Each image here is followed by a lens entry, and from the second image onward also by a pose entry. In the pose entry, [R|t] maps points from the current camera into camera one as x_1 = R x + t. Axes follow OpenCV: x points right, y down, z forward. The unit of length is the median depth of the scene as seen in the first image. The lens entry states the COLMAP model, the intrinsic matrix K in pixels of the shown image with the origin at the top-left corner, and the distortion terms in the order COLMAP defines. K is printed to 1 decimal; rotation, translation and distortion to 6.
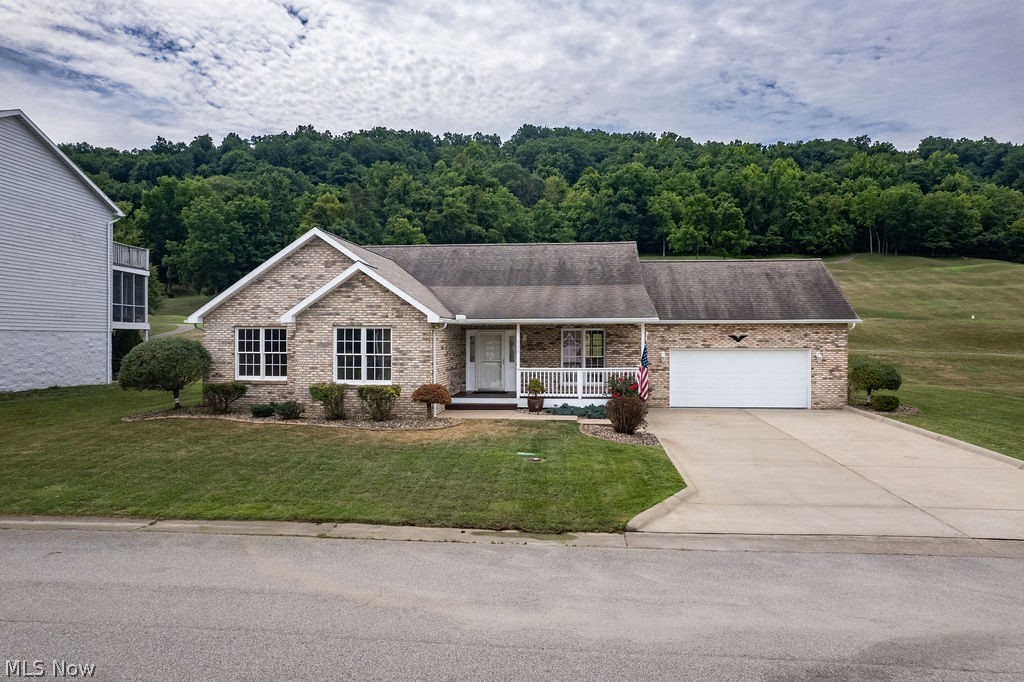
lens RADIAL K [[655.5, 0, 512.1], [0, 655.5, 339.2], [0, 0, 1]] dist [-0.076363, 0.068262]
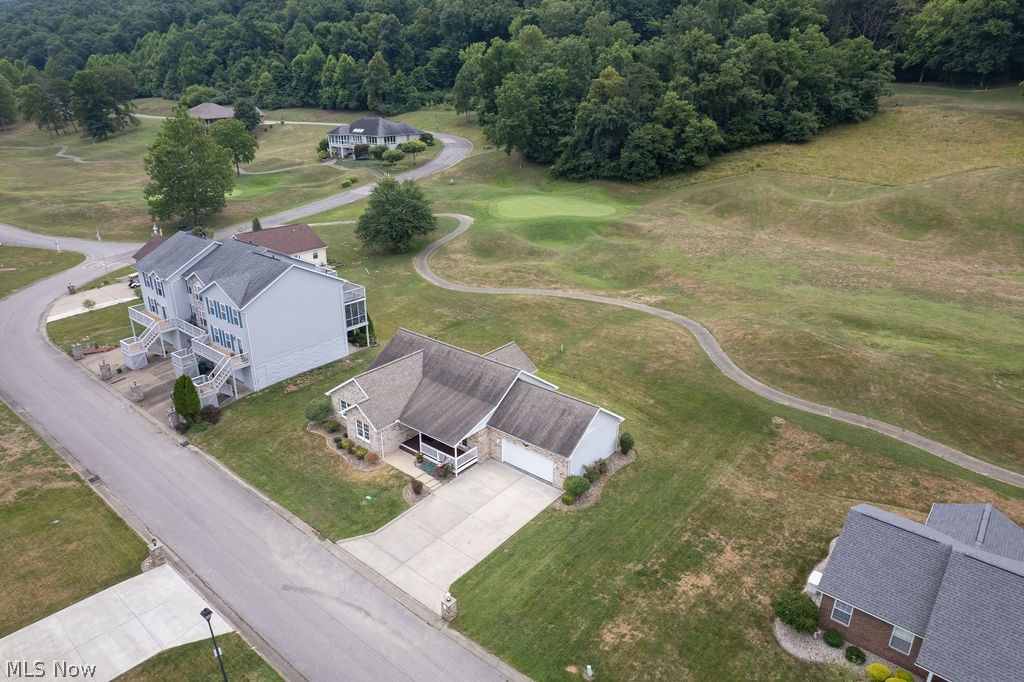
lens RADIAL K [[655.5, 0, 512.1], [0, 655.5, 339.2], [0, 0, 1]] dist [-0.076363, 0.068262]
pose [[0.833609, 0.209398, -0.511125, 1.192838], [-0.003603, 0.927397, 0.374060, -1.002603], [0.552344, -0.309979, 0.773841, -0.497228]]
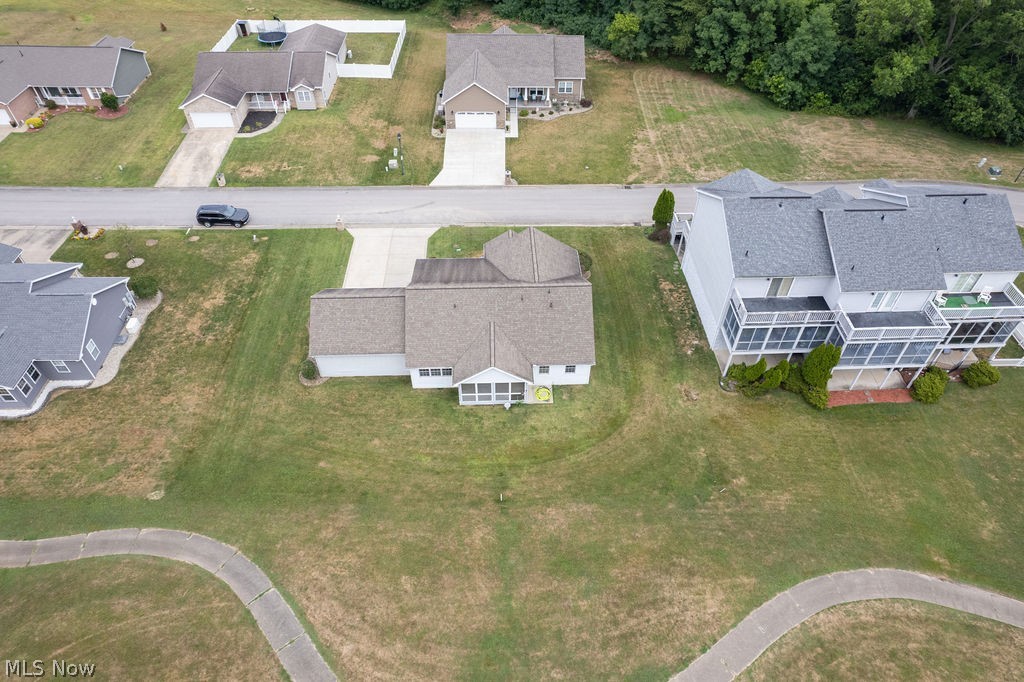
lens RADIAL K [[655.5, 0, 512.1], [0, 655.5, 339.2], [0, 0, 1]] dist [-0.076363, 0.068262]
pose [[-0.989958, 0.094905, -0.104769, 0.104334], [-0.007560, 0.704531, 0.709633, -1.442978], [0.141161, 0.703299, -0.696738, 2.580028]]
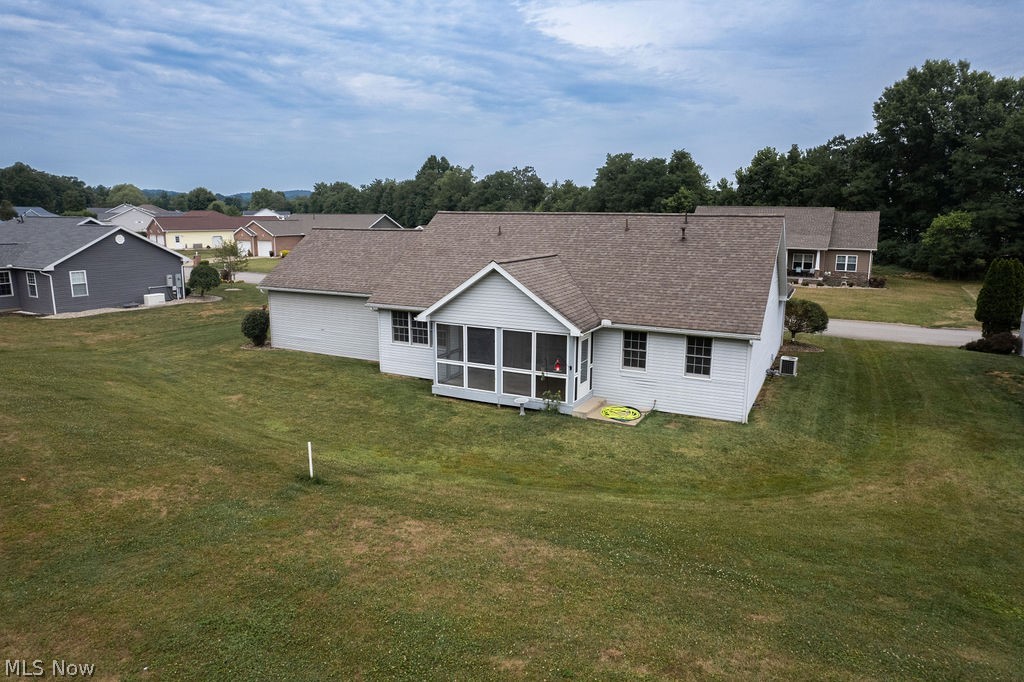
lens RADIAL K [[655.5, 0, 512.1], [0, 655.5, 339.2], [0, 0, 1]] dist [-0.076363, 0.068262]
pose [[-0.935210, -0.074800, 0.346104, -0.326881], [-0.008556, 0.981922, 0.189095, -0.155331], [-0.353991, 0.173882, -0.918942, 2.091852]]
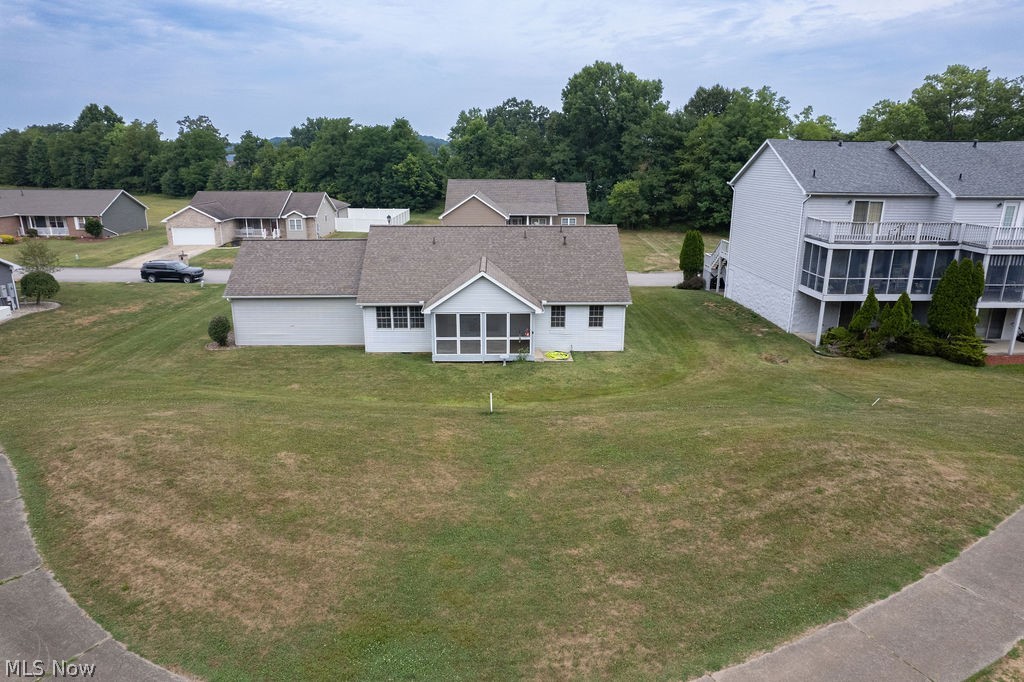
lens RADIAL K [[655.5, 0, 512.1], [0, 655.5, 339.2], [0, 0, 1]] dist [-0.076363, 0.068262]
pose [[-0.990460, 0.031433, -0.134168, 0.088988], [-0.005898, 0.963074, 0.269171, -0.307623], [0.137675, 0.267394, -0.953701, 2.578192]]
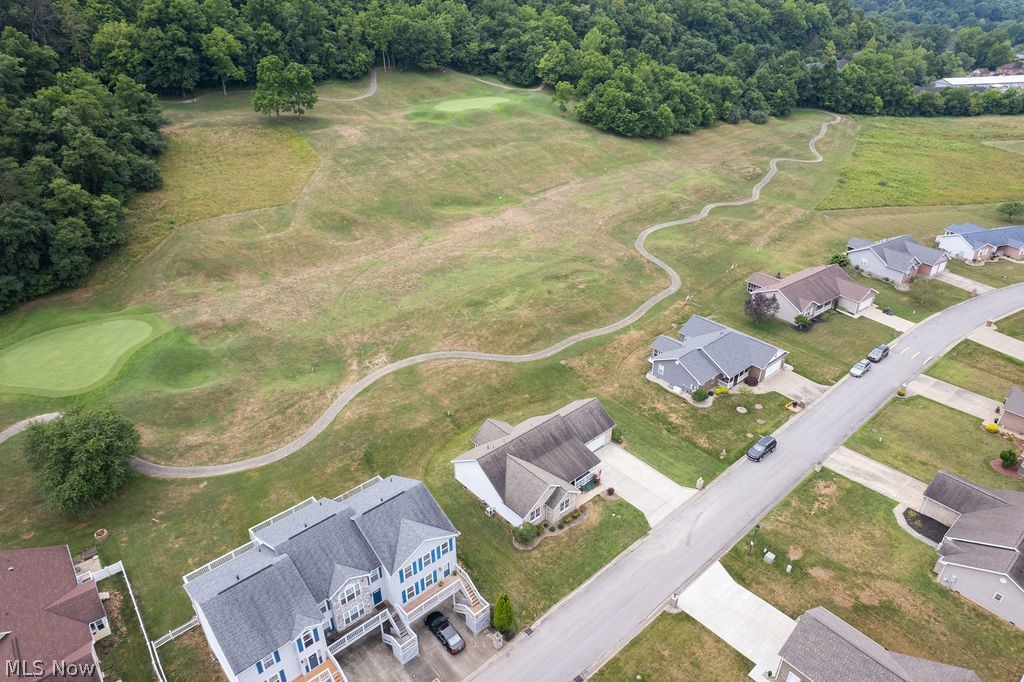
lens RADIAL K [[655.5, 0, 512.1], [0, 655.5, 339.2], [0, 0, 1]] dist [-0.076363, 0.068262]
pose [[0.671091, -0.360369, 0.647898, -2.032688], [-0.001766, 0.873134, 0.487478, -2.155603], [-0.741373, -0.328286, 0.585315, -0.628933]]
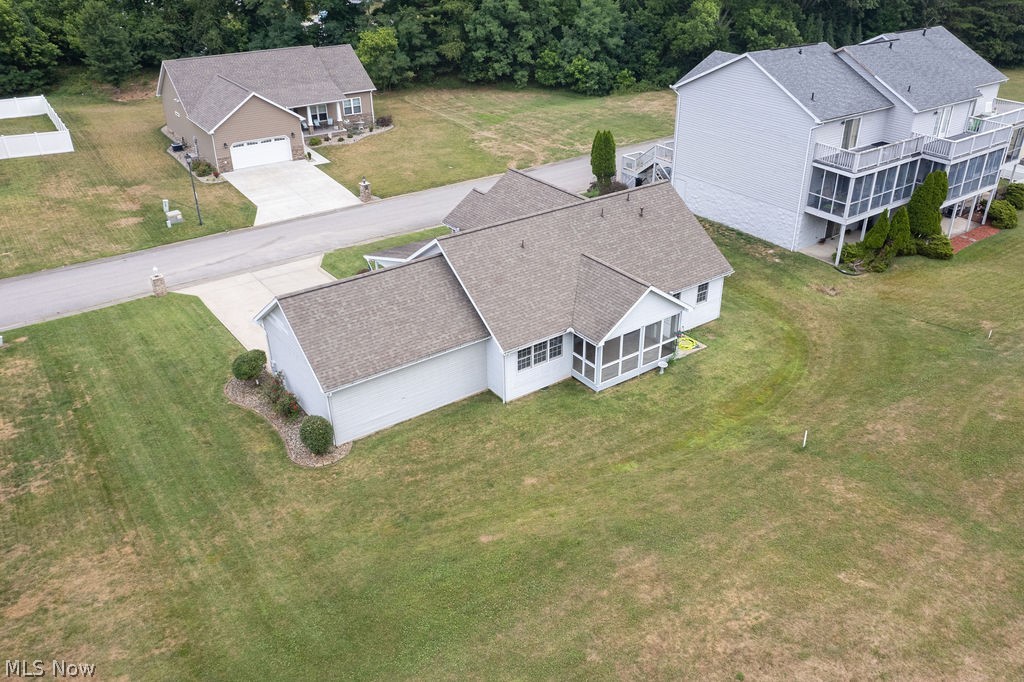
lens RADIAL K [[817.2, 0, 541.8], [0, 817.2, 358.2], [0, 0, 1]] dist [-0.083936, 0.078720]
pose [[-0.729956, 0.336139, -0.595126, 0.974699], [-0.003005, 0.869124, 0.494584, -0.674266], [0.683488, 0.362813, -0.633412, 2.151674]]
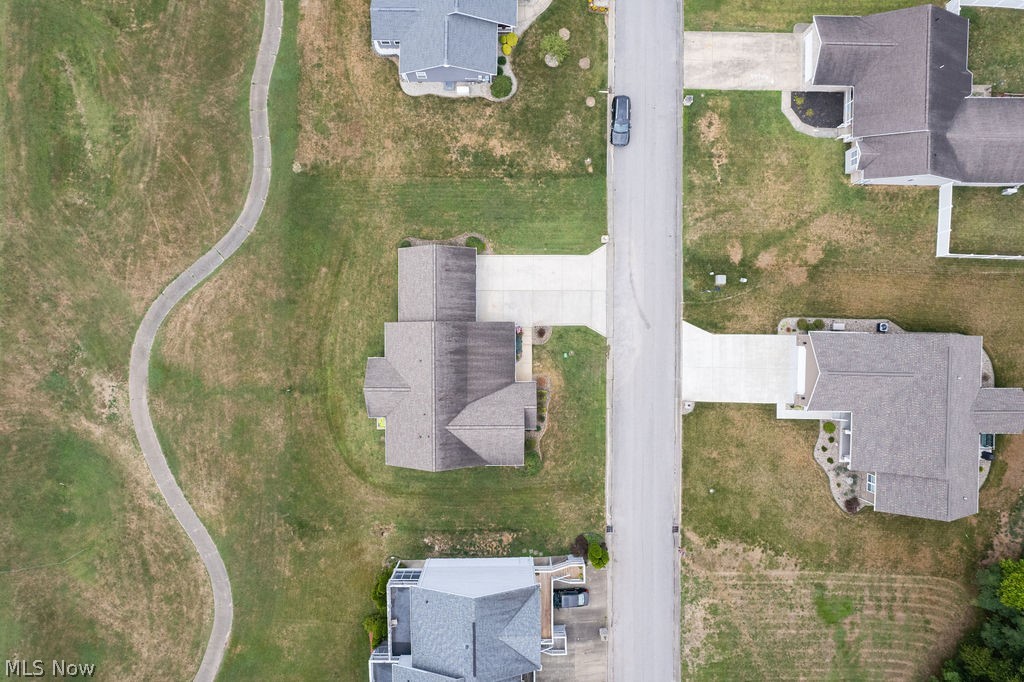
lens RADIAL K [[655.5, 0, 512.1], [0, 655.5, 339.2], [0, 0, 1]] dist [-0.076363, 0.068262]
pose [[-0.107900, -0.994140, -0.006637, 0.119581], [-0.008208, -0.005785, 0.999950, -2.593528], [-0.994128, 0.107949, -0.007536, 0.792091]]
